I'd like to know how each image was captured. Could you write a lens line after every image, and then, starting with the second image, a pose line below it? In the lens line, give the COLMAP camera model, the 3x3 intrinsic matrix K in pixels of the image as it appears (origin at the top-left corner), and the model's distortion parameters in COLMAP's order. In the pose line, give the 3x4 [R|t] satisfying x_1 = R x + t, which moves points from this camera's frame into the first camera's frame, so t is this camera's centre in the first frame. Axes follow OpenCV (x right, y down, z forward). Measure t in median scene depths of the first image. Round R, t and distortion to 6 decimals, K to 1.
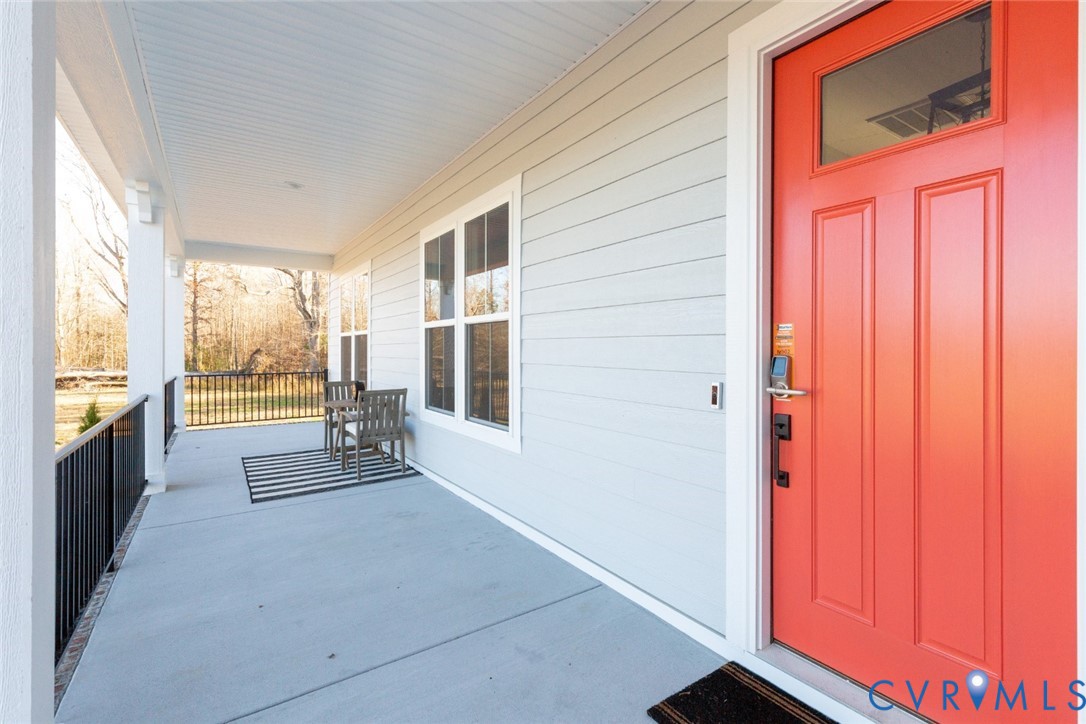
lens RADIAL K [[498.3, 0, 548.1], [0, 498.3, 363.5], [0, 0, 1]] dist [0.000347, -0.000373]
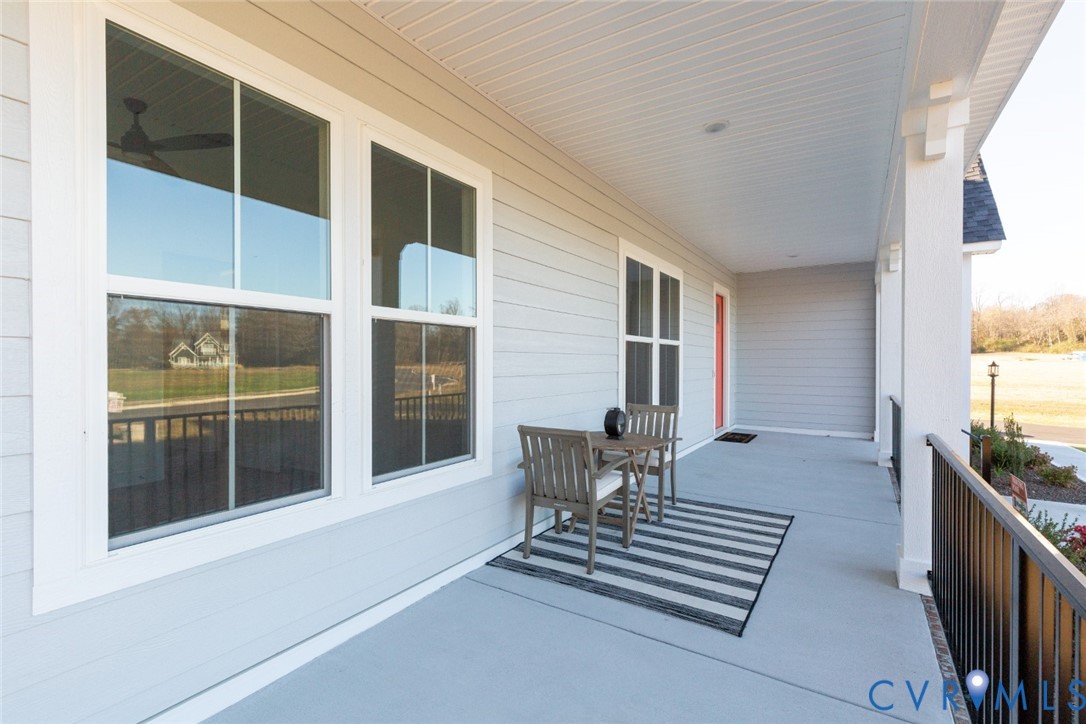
lens RADIAL K [[498.3, 0, 548.1], [0, 498.3, 363.5], [0, 0, 1]] dist [0.000347, -0.000373]
pose [[-0.404519, 0.009682, 0.914478, -1.098911], [0.038477, 0.999239, 0.006440, -0.035111], [-0.913720, 0.037792, -0.404584, 1.521618]]
